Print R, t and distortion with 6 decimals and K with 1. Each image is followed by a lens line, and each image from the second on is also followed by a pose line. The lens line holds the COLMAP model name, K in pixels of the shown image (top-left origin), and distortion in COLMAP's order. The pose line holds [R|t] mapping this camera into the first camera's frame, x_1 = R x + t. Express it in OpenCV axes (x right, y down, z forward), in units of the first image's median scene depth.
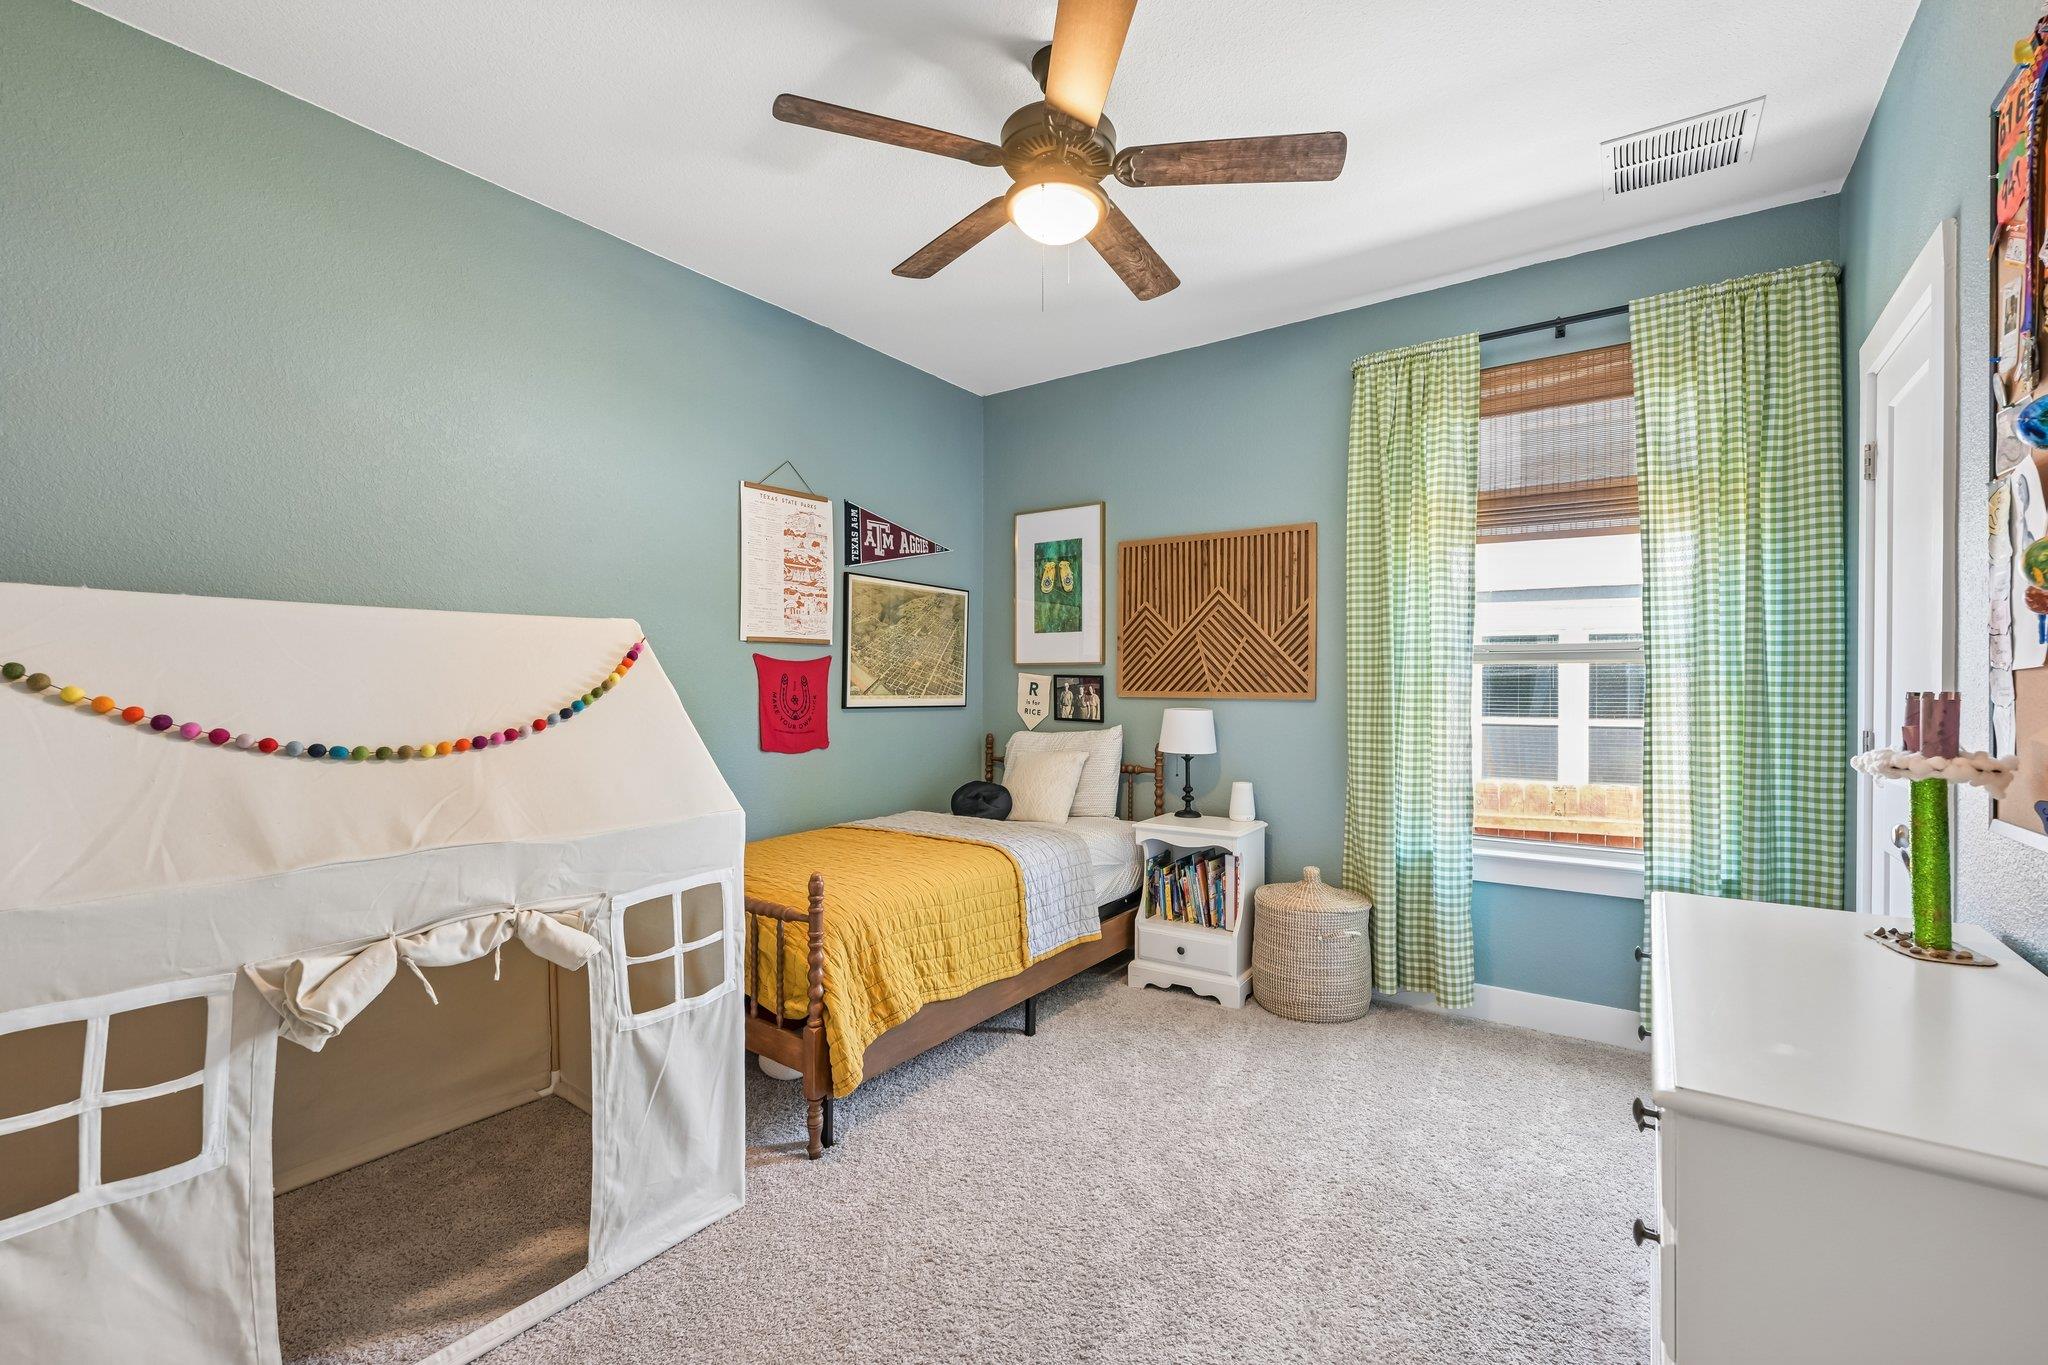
lens RADIAL K [[873.7, 0, 1026.6], [0, 873.7, 683.4], [0, 0, 1]] dist [-0.001100, 0.001110]
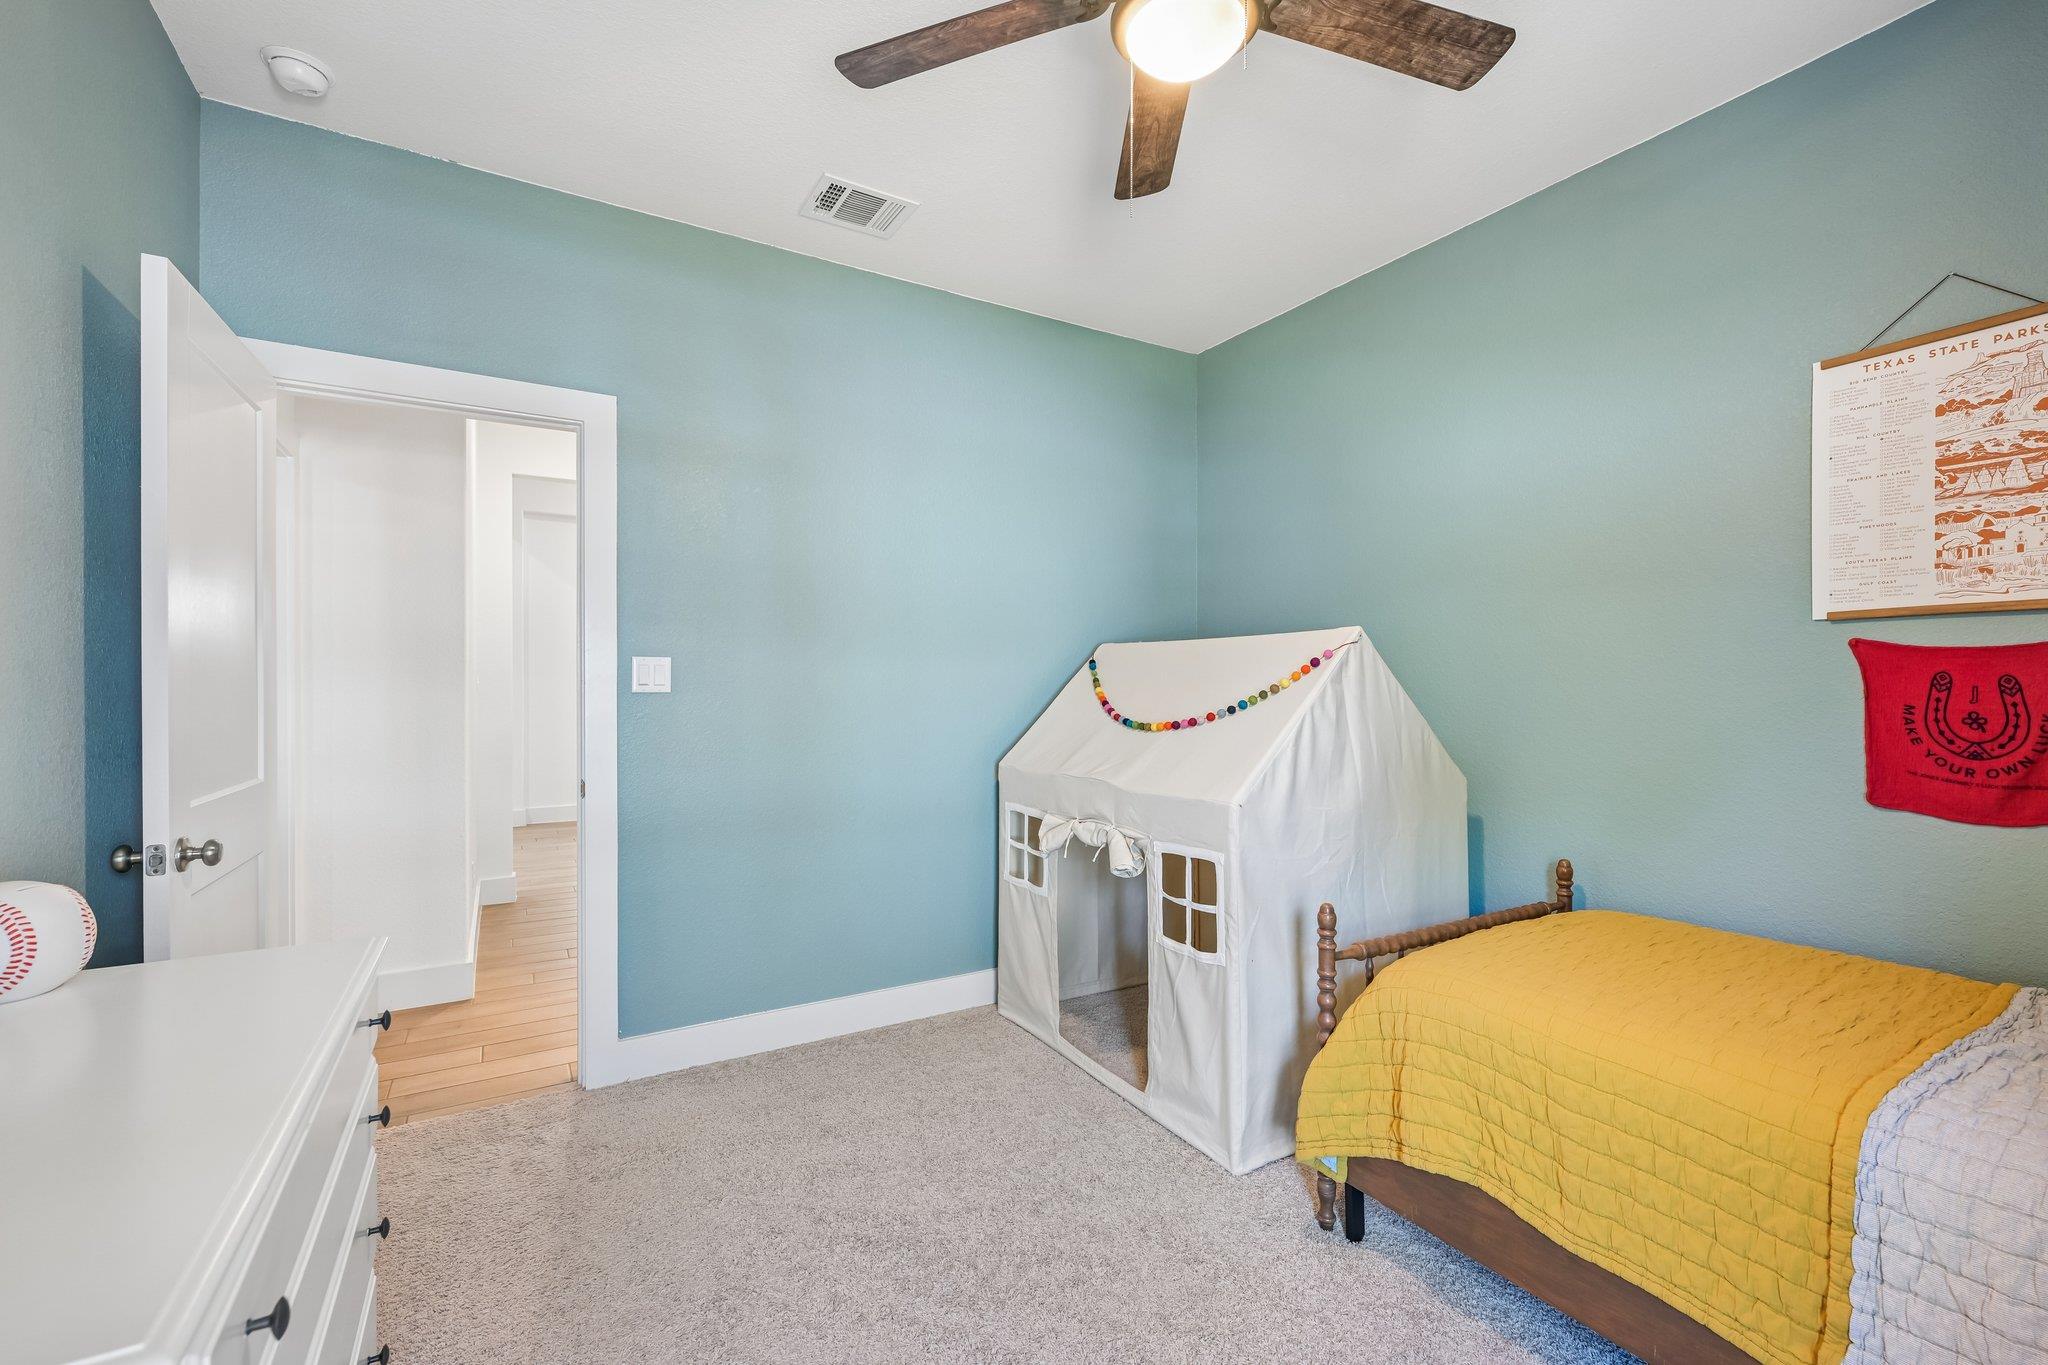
lens RADIAL K [[873.7, 0, 1025.6], [0, 873.7, 681.9], [0, 0, 1]] dist [-0.001100, 0.001110]
pose [[-0.408114, -0.003910, -0.912922, 0.783798], [-0.003419, 0.999990, -0.002755, -0.002742], [0.912924, 0.001997, -0.408124, 1.237924]]
